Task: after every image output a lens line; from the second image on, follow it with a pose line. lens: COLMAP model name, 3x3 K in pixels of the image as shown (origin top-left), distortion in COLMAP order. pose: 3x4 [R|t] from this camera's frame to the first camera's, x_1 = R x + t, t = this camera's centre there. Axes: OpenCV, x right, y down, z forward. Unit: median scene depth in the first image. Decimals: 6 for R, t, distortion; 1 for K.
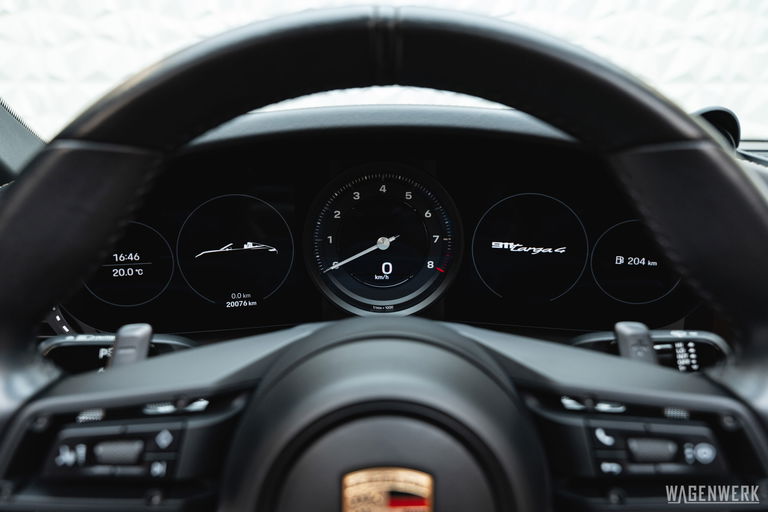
lens RADIAL K [[509.8, 0, 384.0], [0, 509.8, 256.0], [0, 0, 1]] dist [-0.011437, -0.002112]
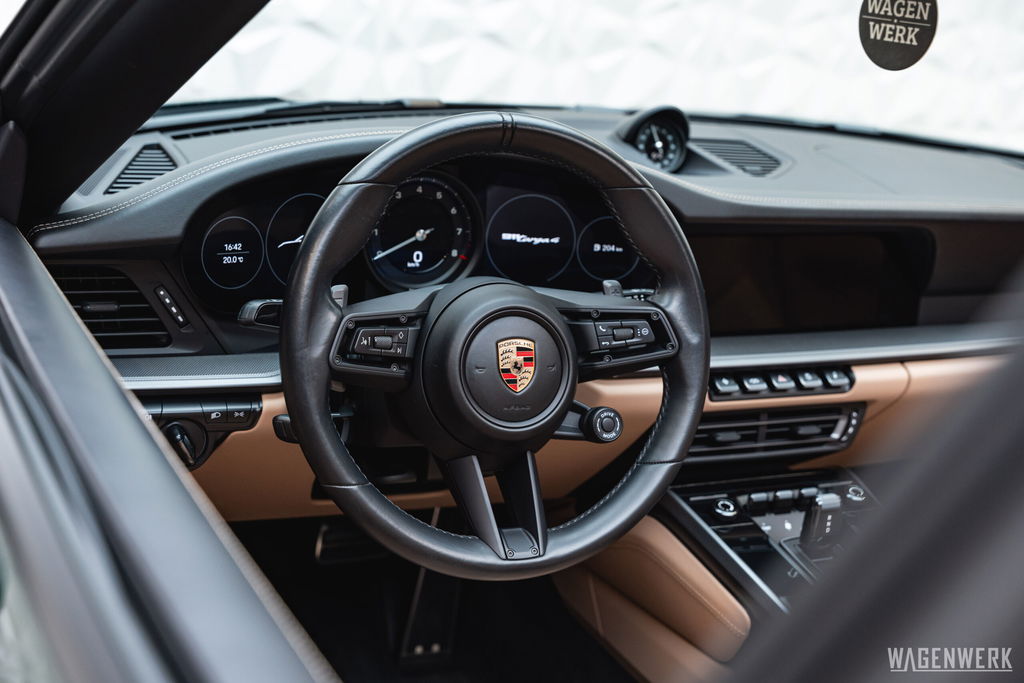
lens RADIAL K [[1418.3, 0, 512.0], [0, 1418.3, 341.5], [0, 0, 1]] dist [0.017796, 0.015238]
pose [[0.911031, -0.032816, 0.411030, -1.645545], [0.014653, 0.998775, 0.047262, 0.097444], [-0.412078, -0.037035, 0.910396, -2.966077]]
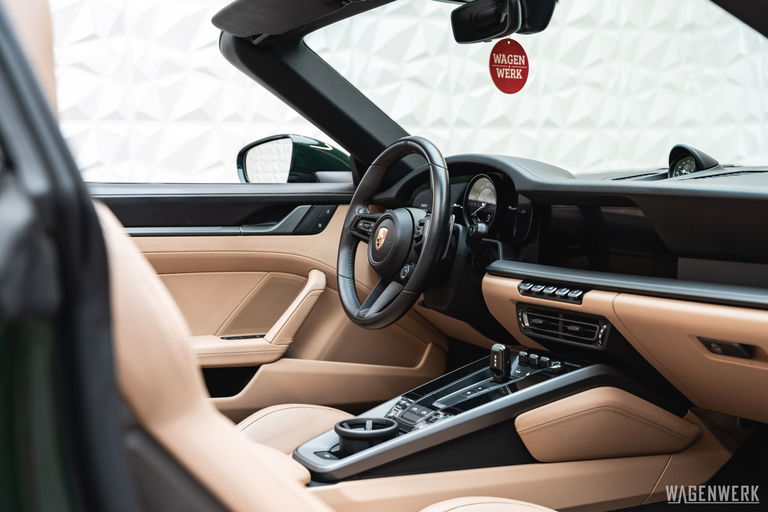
lens RADIAL K [[1063.7, 0, 384.0], [0, 1063.7, 256.0], [0, 0, 1]] dist [0.017796, 0.015238]
pose [[0.443243, 0.063257, -0.894167, 6.321222], [-0.207060, 0.977756, -0.033471, 0.702364], [0.872160, 0.199982, 0.446481, -2.445321]]
